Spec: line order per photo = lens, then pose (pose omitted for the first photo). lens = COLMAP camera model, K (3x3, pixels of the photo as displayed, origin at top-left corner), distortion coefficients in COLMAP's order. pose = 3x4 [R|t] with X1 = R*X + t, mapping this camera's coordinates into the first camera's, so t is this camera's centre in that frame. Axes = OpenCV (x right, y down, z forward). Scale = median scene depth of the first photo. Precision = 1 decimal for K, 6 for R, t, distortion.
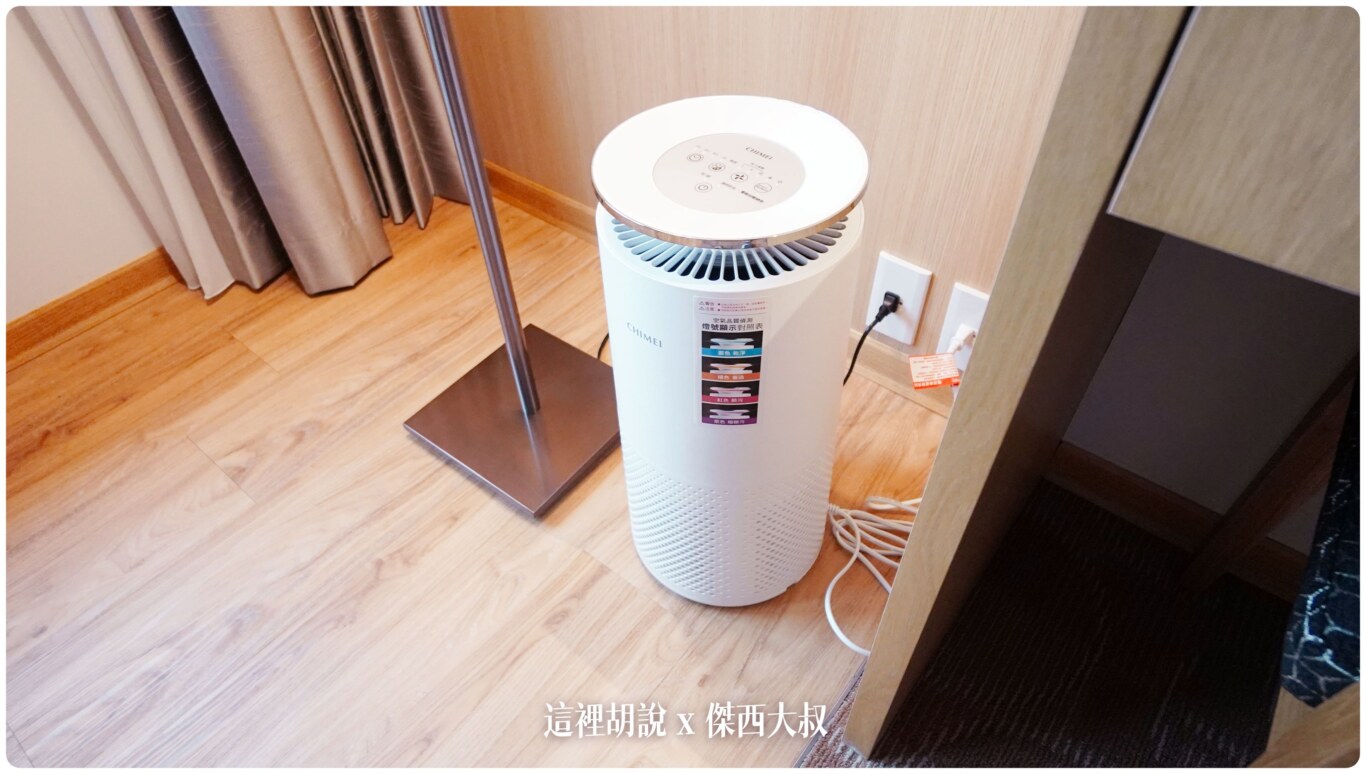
lens RADIAL K [[795.1, 0, 676.7], [0, 795.1, 383.4], [0, 0, 1]] dist [-0.005561, 0.000150]
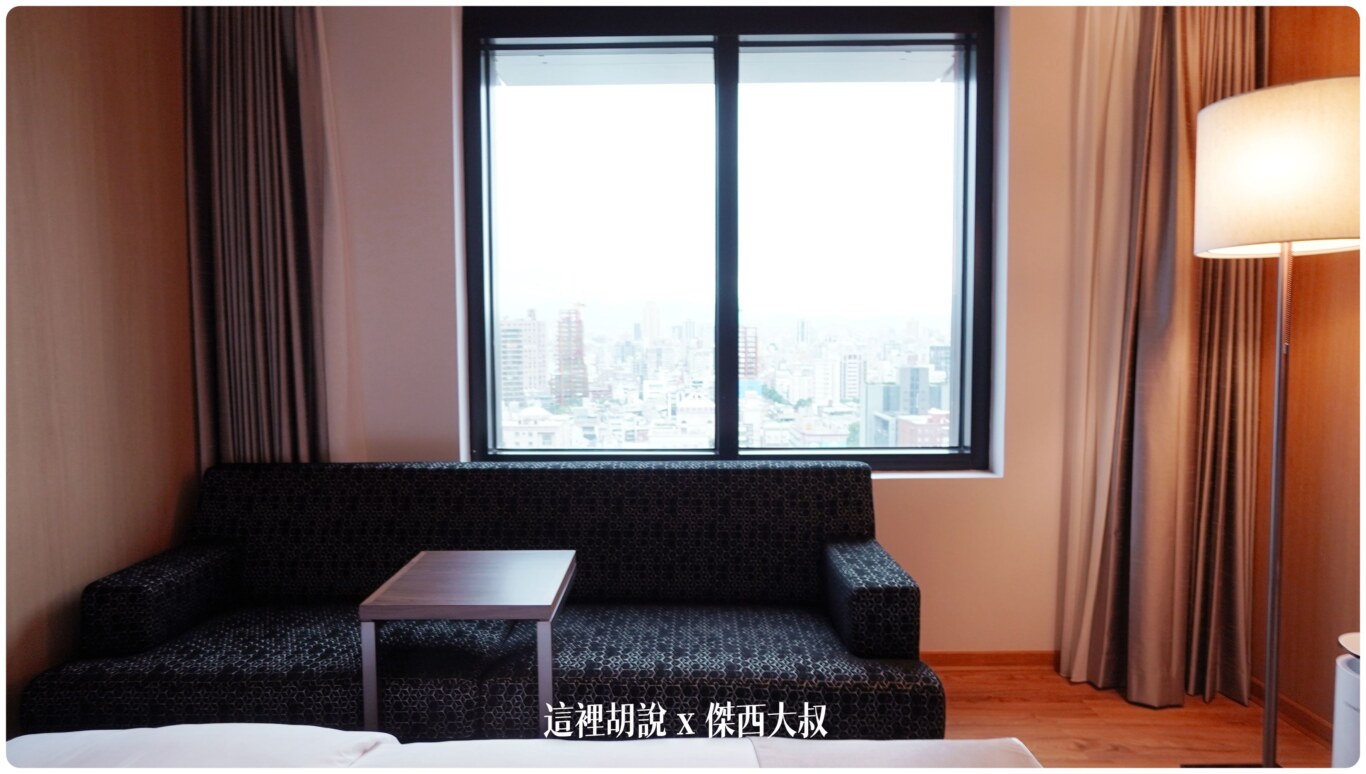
lens RADIAL K [[767.2, 0, 667.0], [0, 767.2, 383.4], [0, 0, 1]] dist [-0.003797, 0.004363]
pose [[0.619402, 0.076510, -0.781337, 0.218822], [-0.574604, 0.722339, -0.384782, 0.698079], [0.534951, 0.687294, 0.491381, -1.013753]]
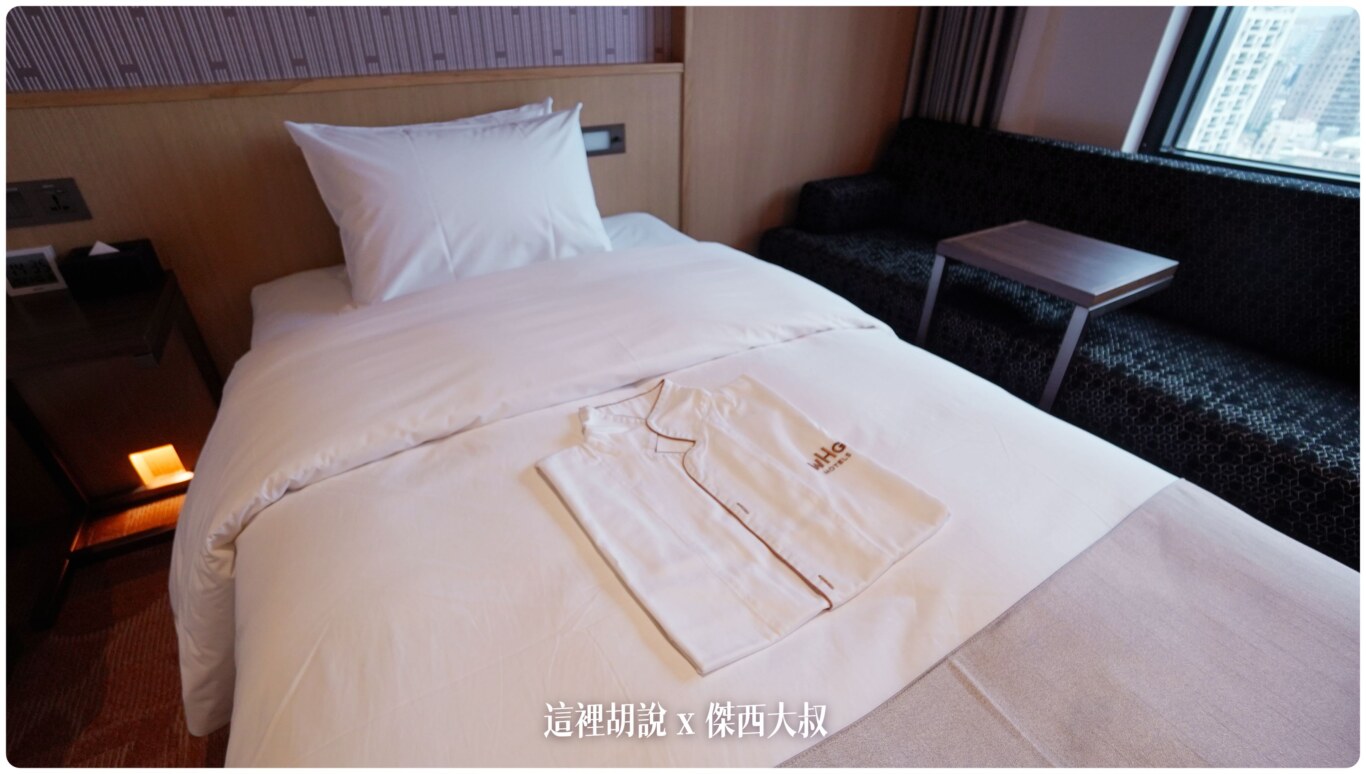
lens RADIAL K [[594.4, 0, 671.7], [0, 594.4, 381.2], [0, 0, 1]] dist [-0.048639, 0.013405]
pose [[-0.340908, 0.513711, -0.787326, 0.222348], [-0.676819, 0.447129, 0.584800, 0.558936], [0.652455, 0.732241, 0.195259, -0.785618]]
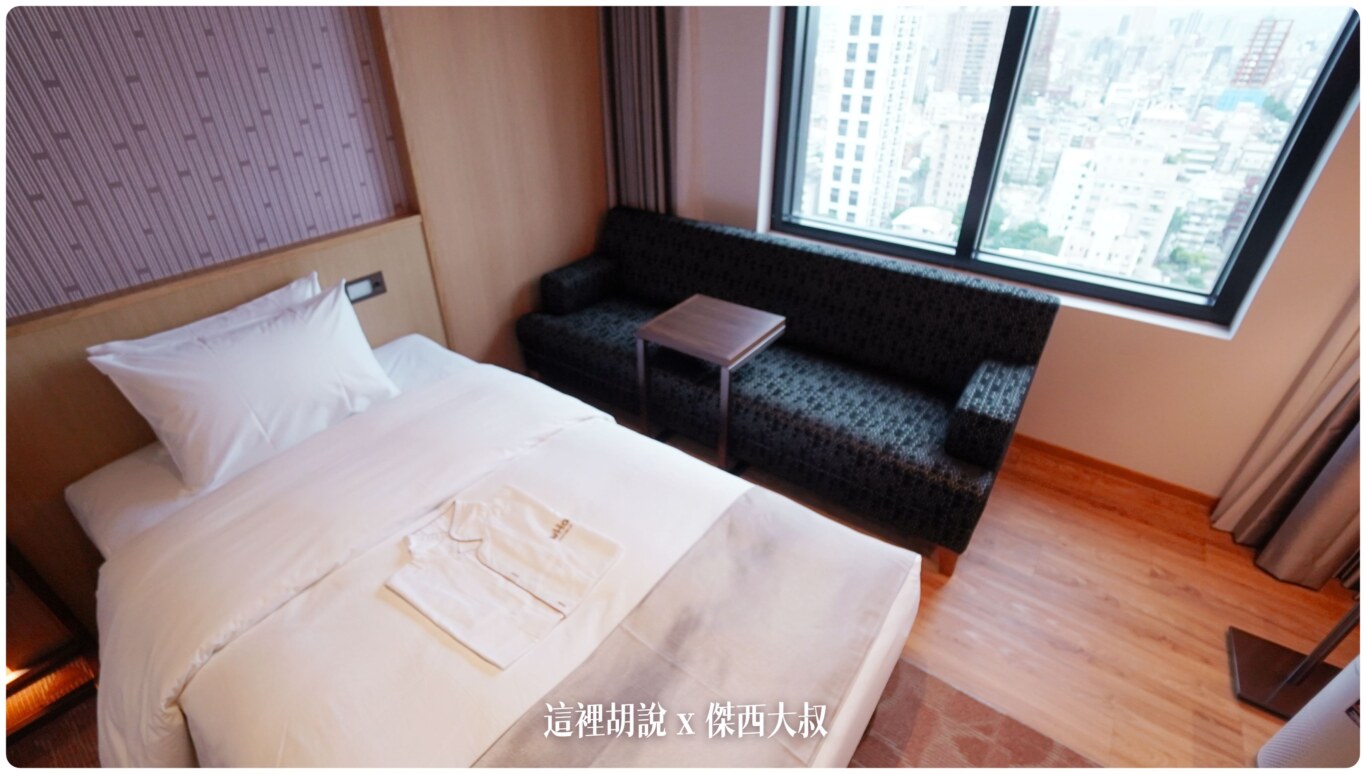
lens RADIAL K [[594.4, 0, 664.9], [0, 594.4, 379.2], [0, 0, 1]] dist [-0.048639, 0.013405]
pose [[0.031361, 0.539989, -0.841088, 0.483553], [-0.712281, 0.602420, 0.360203, 0.159973], [0.701193, 0.587795, 0.403516, -0.961299]]
